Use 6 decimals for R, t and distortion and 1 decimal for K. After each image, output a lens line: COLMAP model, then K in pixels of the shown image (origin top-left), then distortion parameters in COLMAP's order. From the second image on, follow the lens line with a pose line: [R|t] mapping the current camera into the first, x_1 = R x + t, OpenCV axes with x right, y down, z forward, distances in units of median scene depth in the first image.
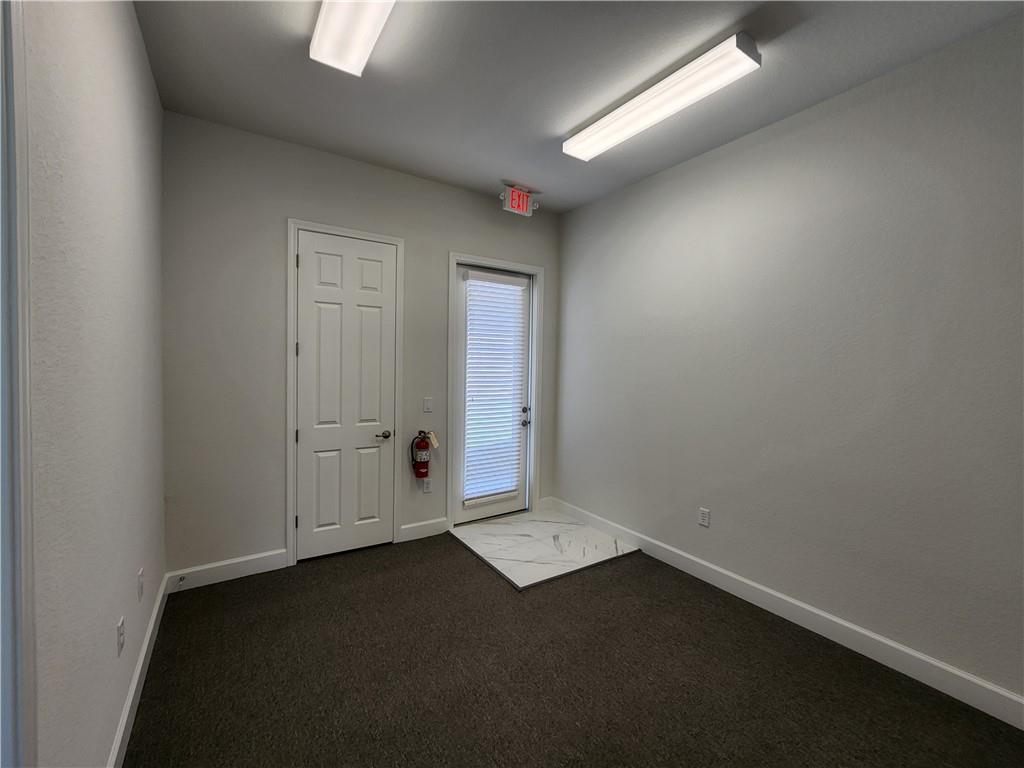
lens RADIAL K [[415.9, 0, 506.5], [0, 415.9, 382.6], [0, 0, 1]] dist [-0.002178, -0.000131]
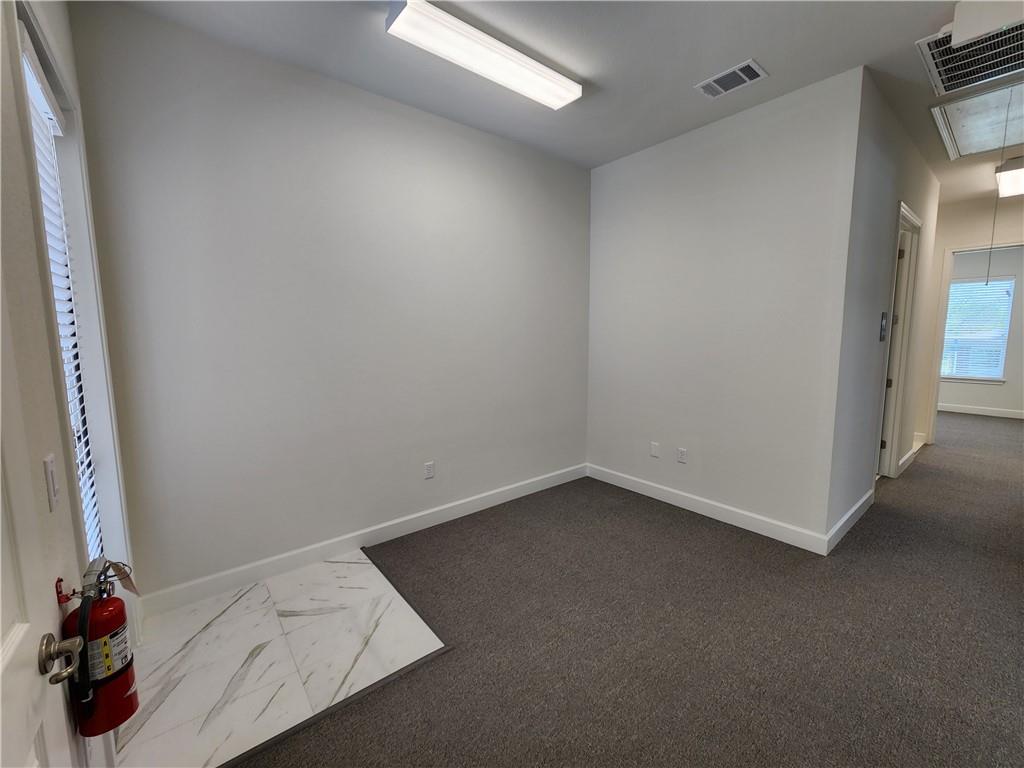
lens RADIAL K [[415.9, 0, 506.5], [0, 415.9, 382.6], [0, 0, 1]] dist [-0.002178, -0.000131]
pose [[-0.085592, -0.135064, 0.987133, -0.504257], [0.049841, 0.988948, 0.139634, -0.034907], [-0.995083, 0.061151, -0.077914, 0.766595]]
